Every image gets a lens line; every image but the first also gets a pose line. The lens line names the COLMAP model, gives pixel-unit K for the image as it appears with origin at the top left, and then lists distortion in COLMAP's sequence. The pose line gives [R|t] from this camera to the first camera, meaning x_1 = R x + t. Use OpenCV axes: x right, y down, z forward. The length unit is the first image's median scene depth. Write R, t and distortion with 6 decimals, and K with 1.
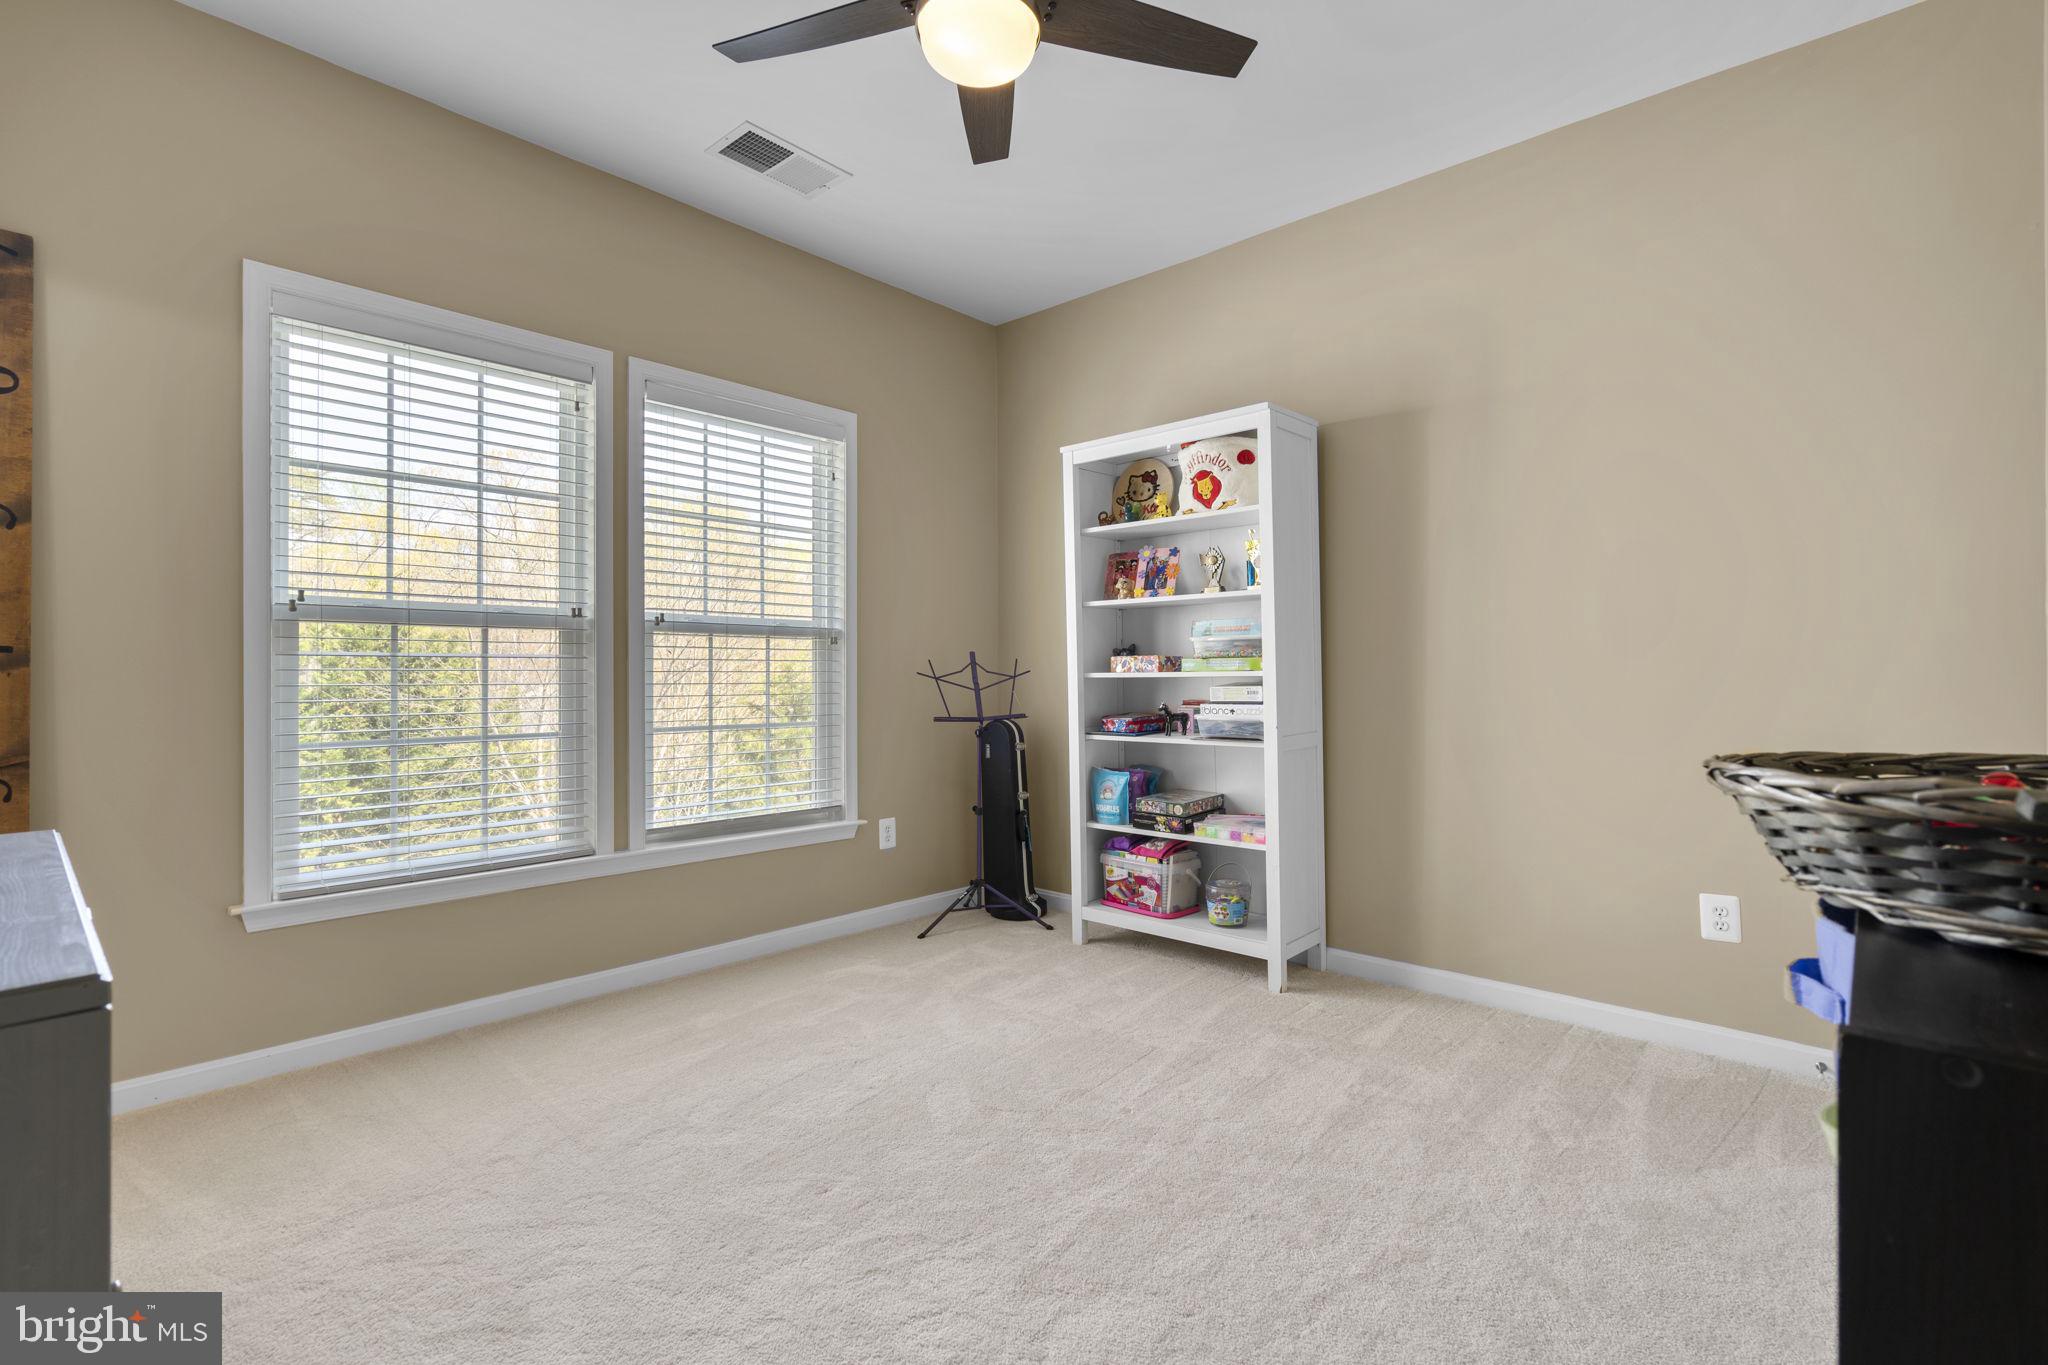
lens RADIAL K [[932.3, 0, 1022.3], [0, 932.3, 672.1], [0, 0, 1]] dist [-0.007683, 0.002971]
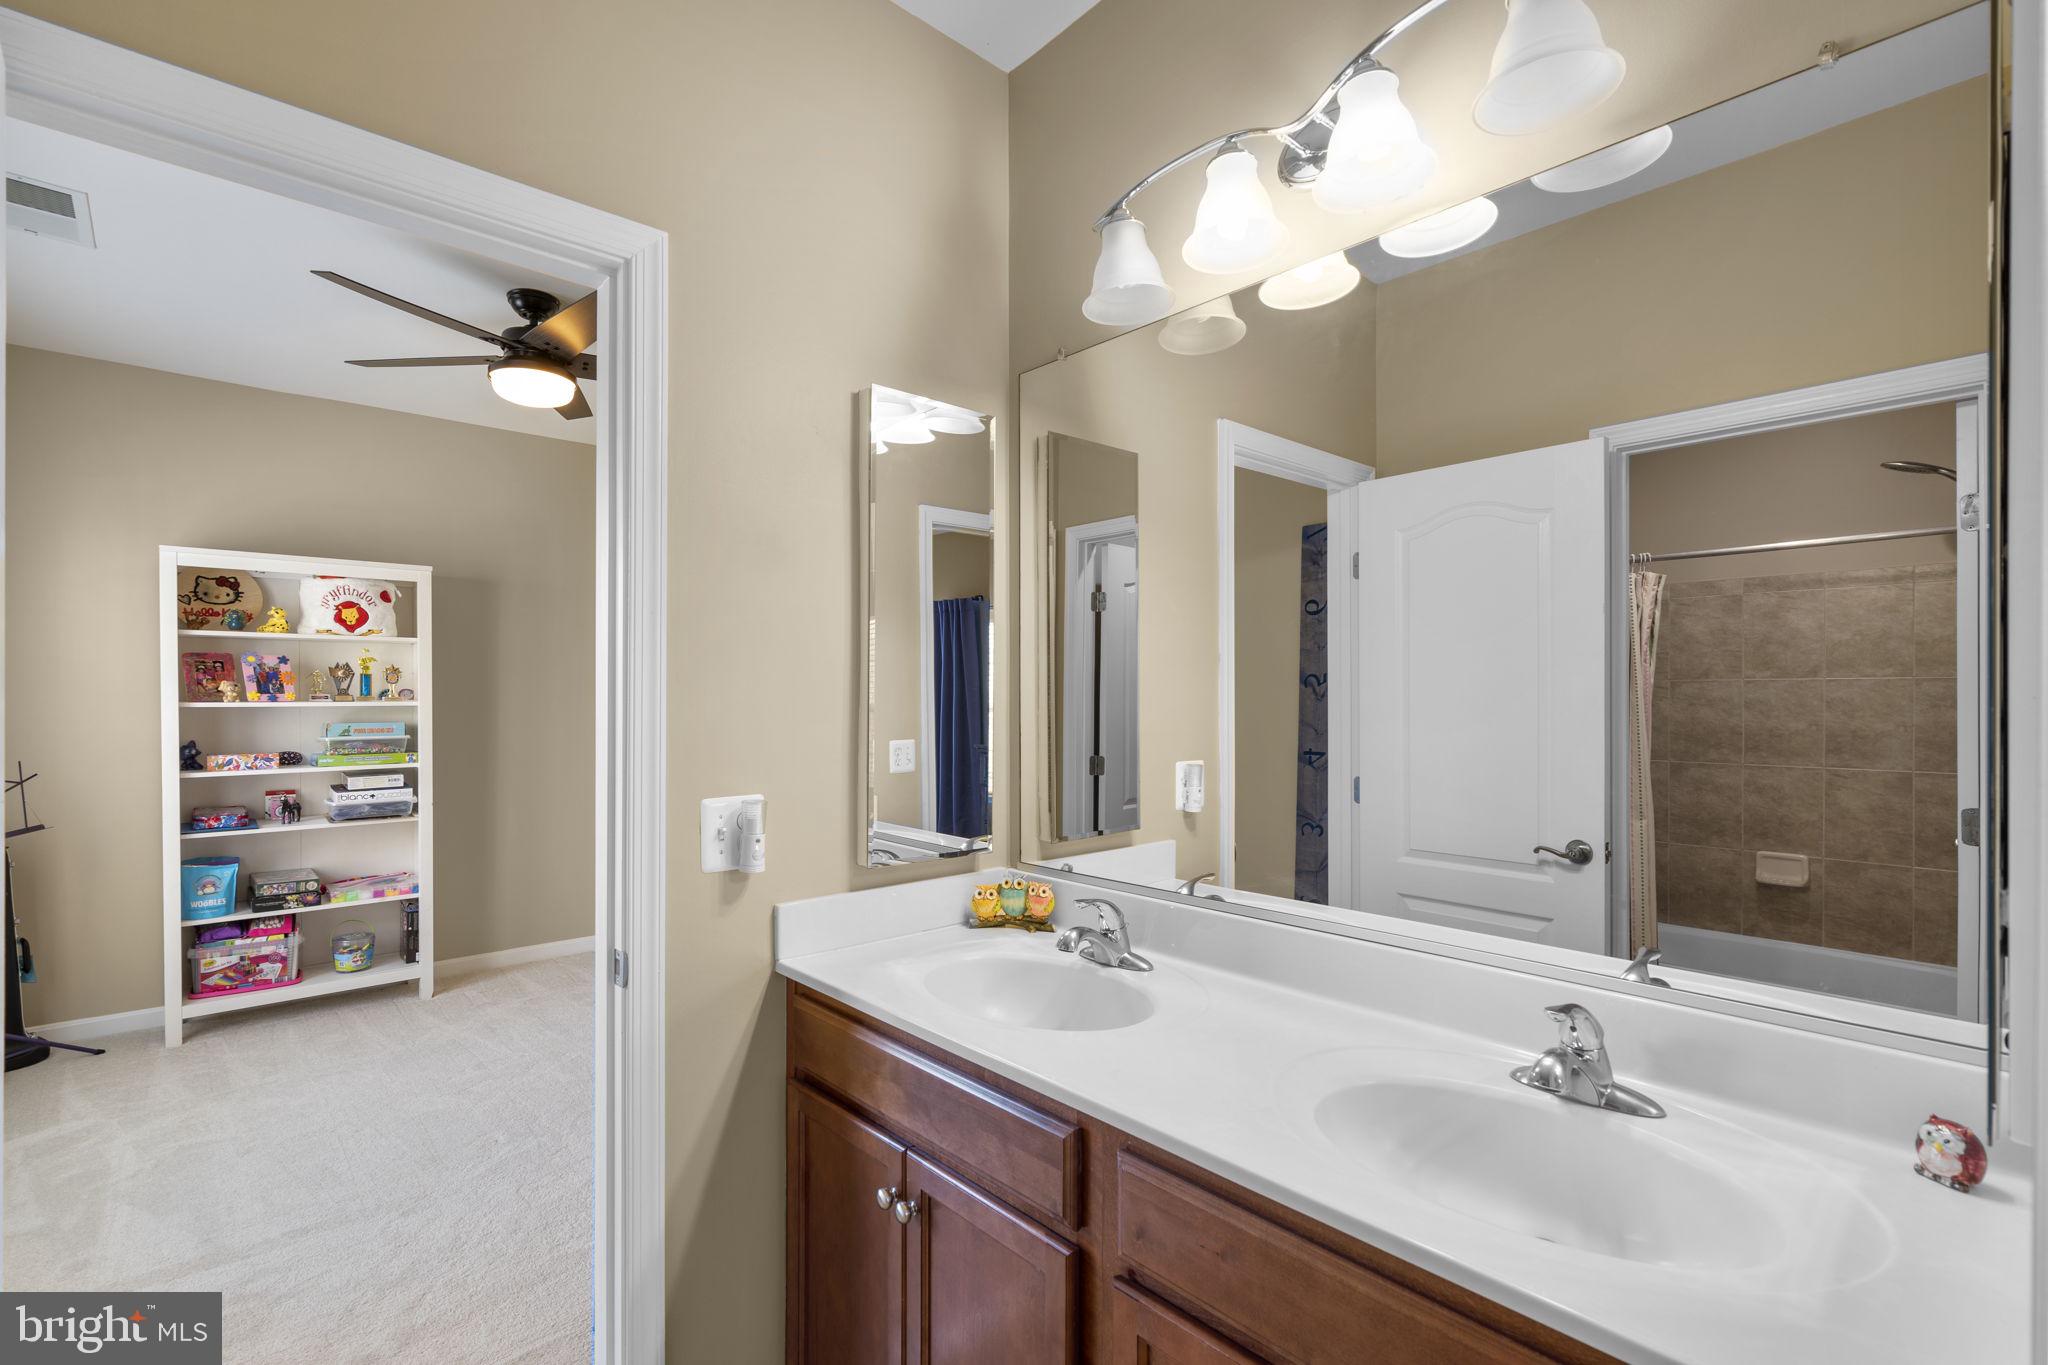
lens RADIAL K [[932.3, 0, 1022.1], [0, 932.3, 694.8], [0, 0, 1]] dist [-0.007683, 0.002971]
pose [[0.090757, 0.007256, 0.995847, -0.880471], [-0.004398, 0.999967, -0.006885, -0.083920], [-0.995863, -0.003755, 0.090786, 0.009780]]
